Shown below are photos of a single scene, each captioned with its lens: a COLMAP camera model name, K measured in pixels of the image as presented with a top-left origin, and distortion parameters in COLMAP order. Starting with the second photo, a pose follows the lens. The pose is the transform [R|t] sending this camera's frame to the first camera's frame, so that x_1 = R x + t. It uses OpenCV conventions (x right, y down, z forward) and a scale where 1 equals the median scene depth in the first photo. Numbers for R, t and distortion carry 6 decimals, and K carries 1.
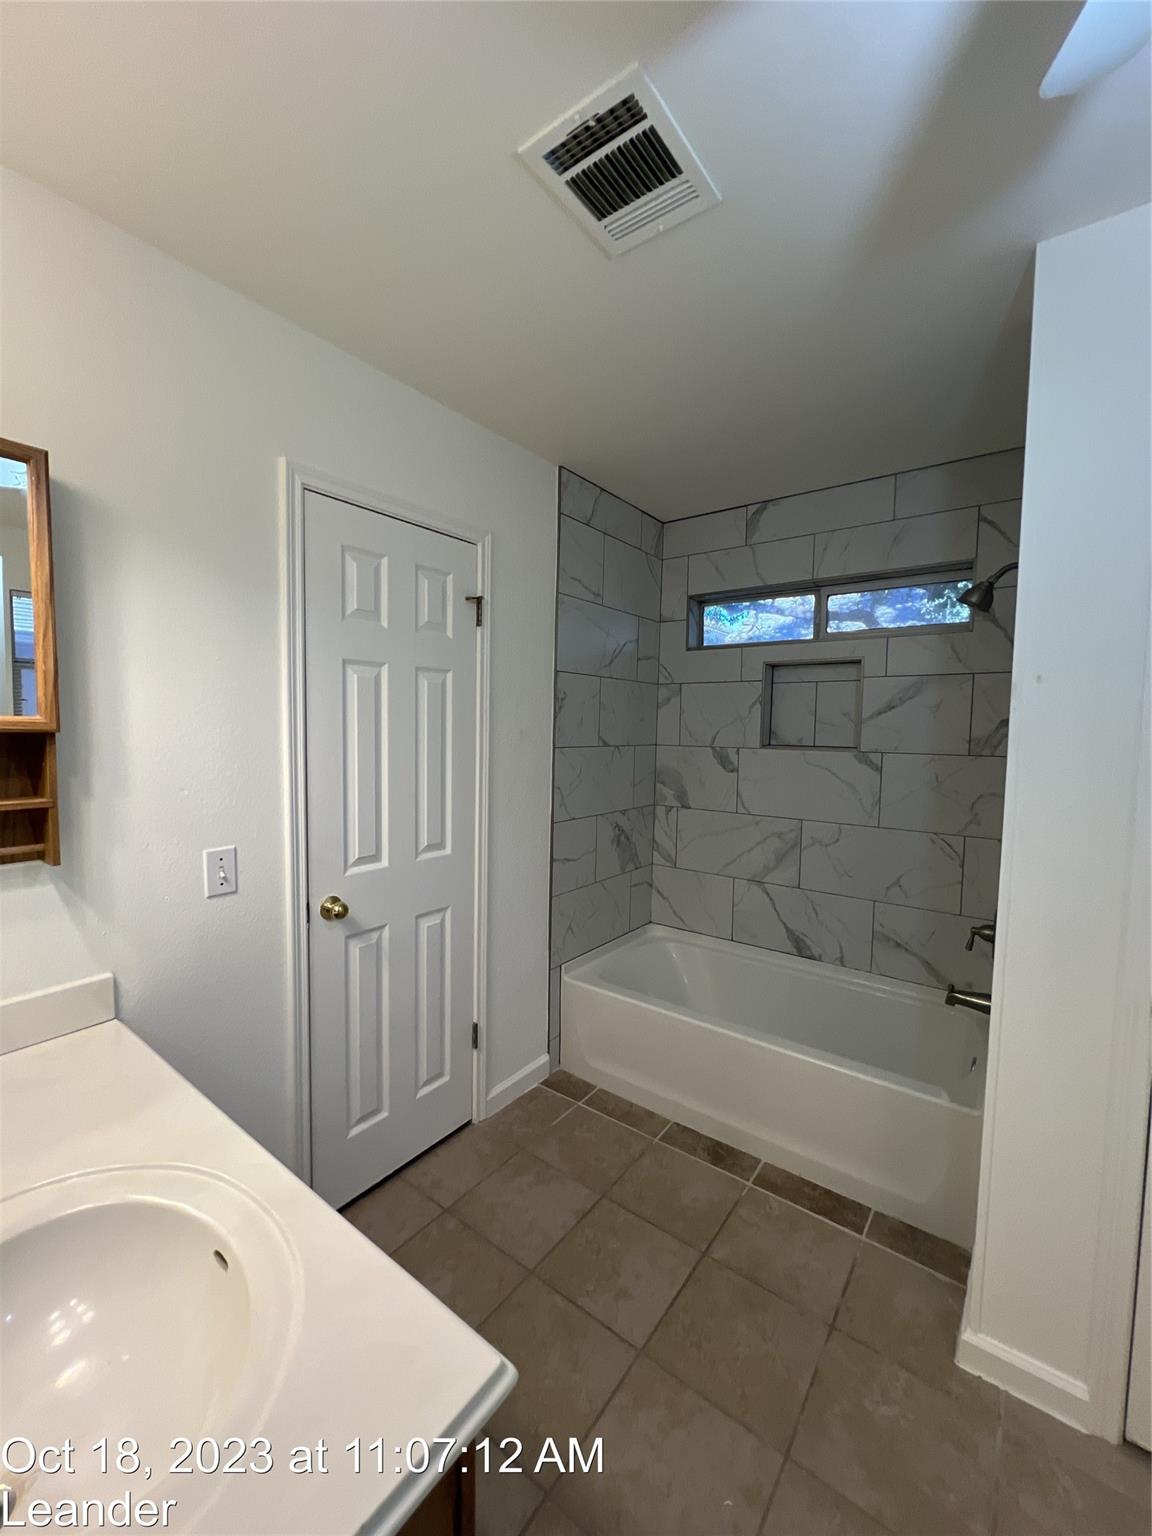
lens RADIAL K [[616.6, 0, 573.8], [0, 616.6, 771.6], [0, 0, 1]] dist [-0.000904, 0.000456]
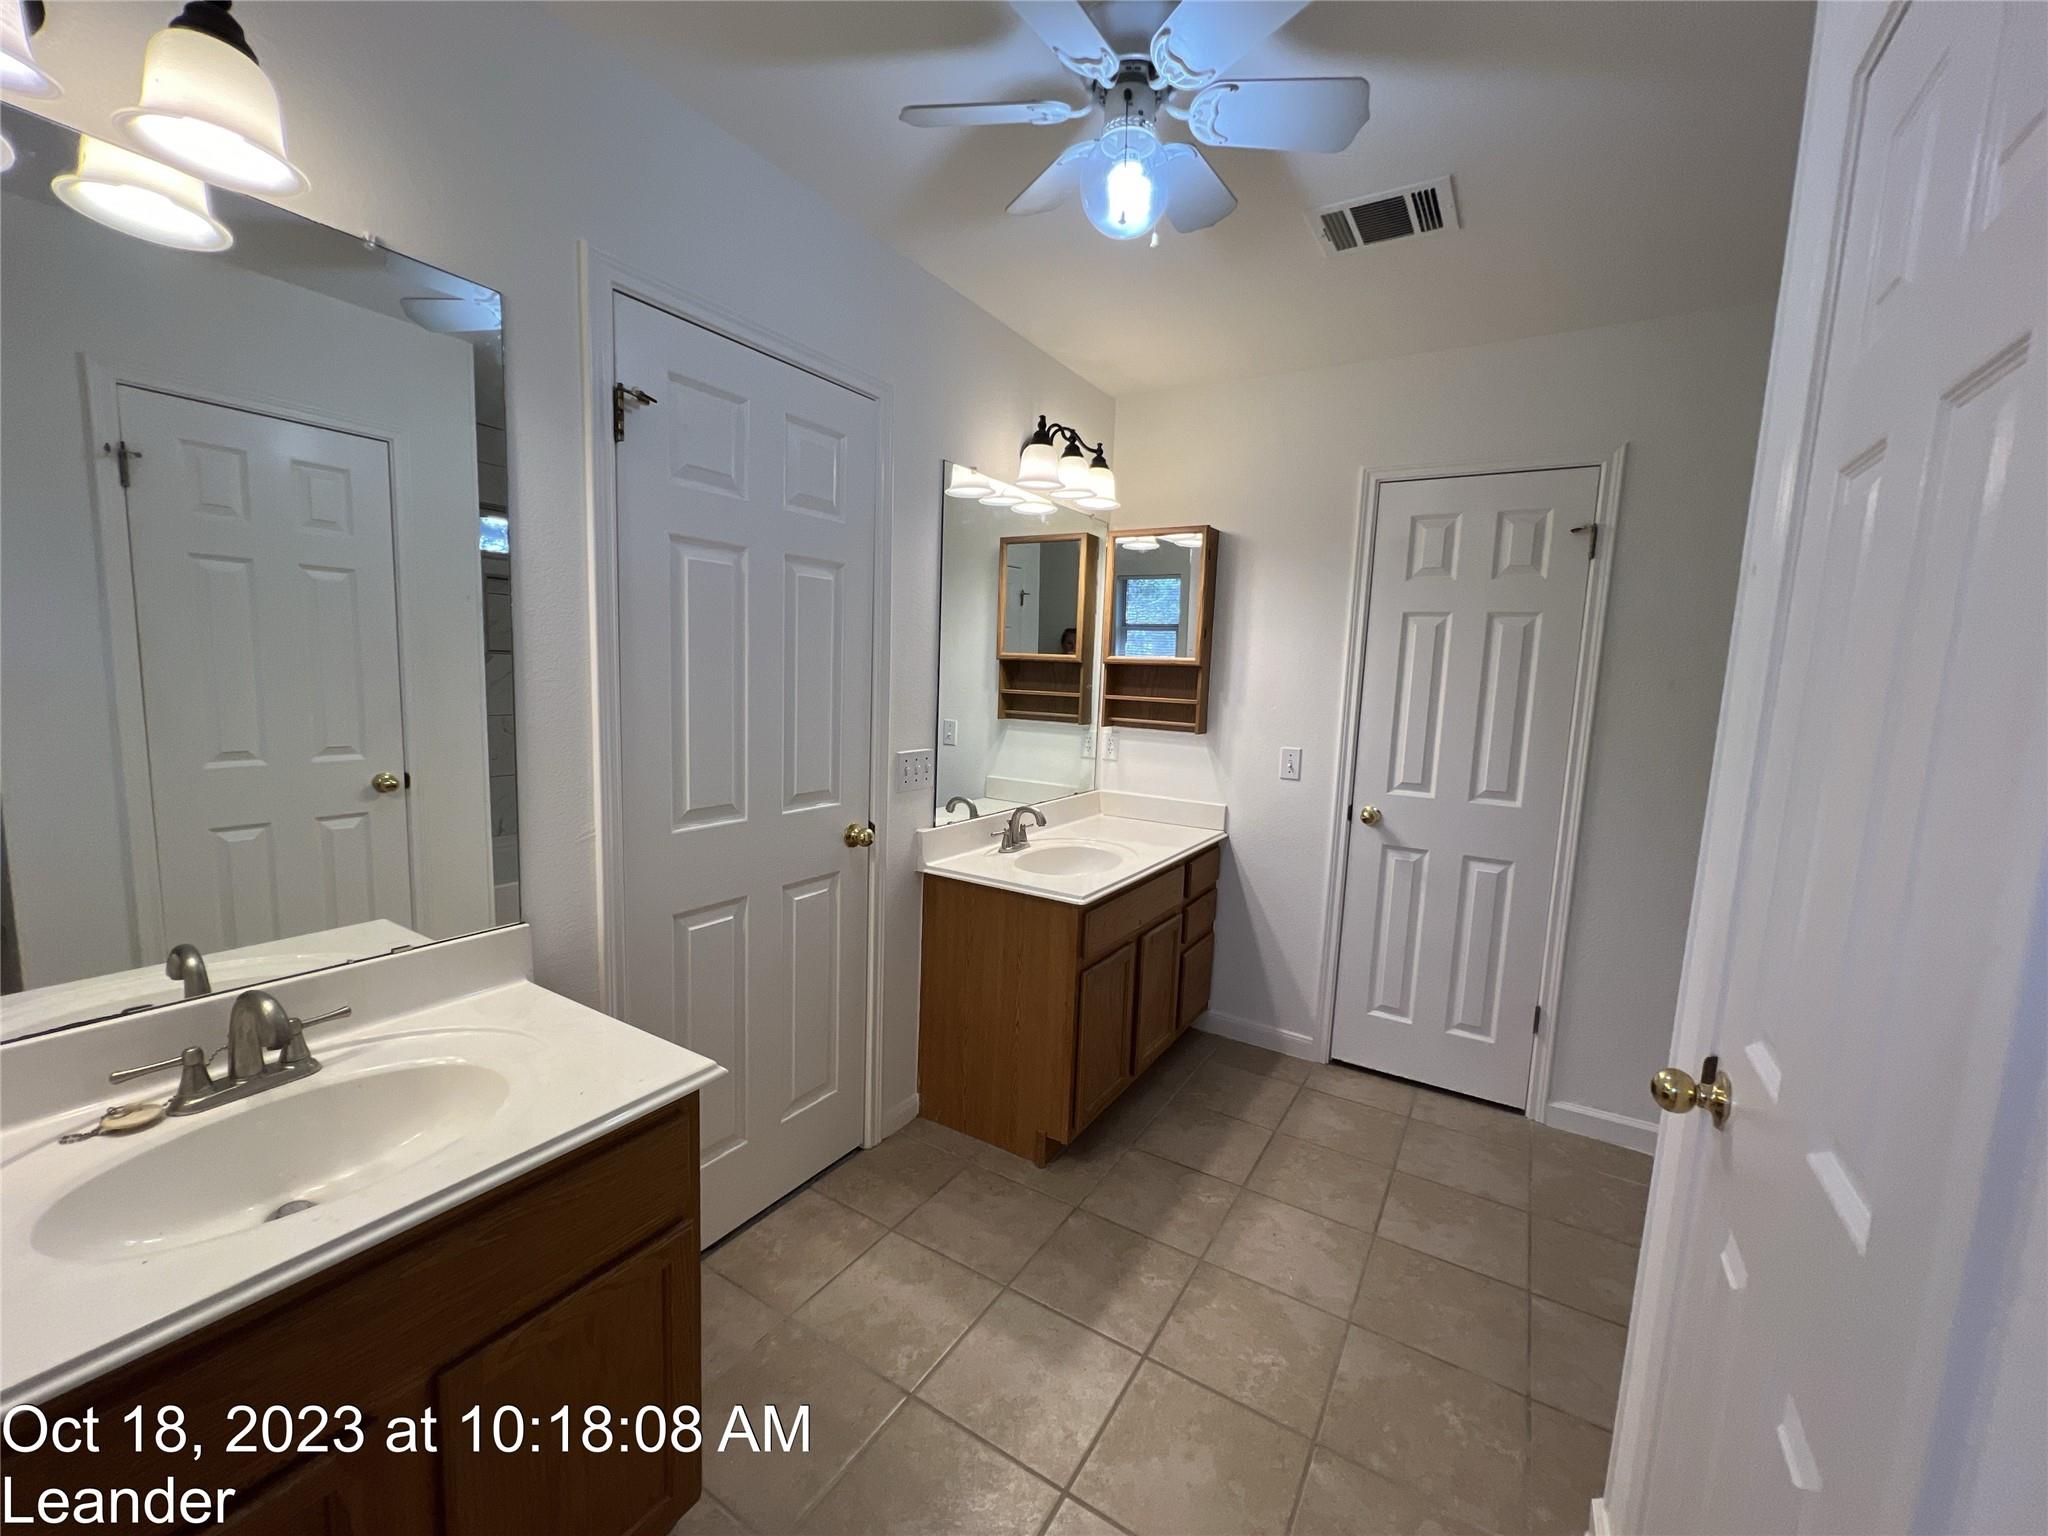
lens RADIAL K [[822.1, 0, 1030.6], [0, 822.1, 769.3], [0, 0, 1]] dist [-0.000904, 0.000456]
pose [[0.106257, 0.105303, -0.988747, 1.111178], [-0.114638, 0.989043, 0.093015, 0.051899], [0.987708, 0.103465, 0.117164, 0.118395]]
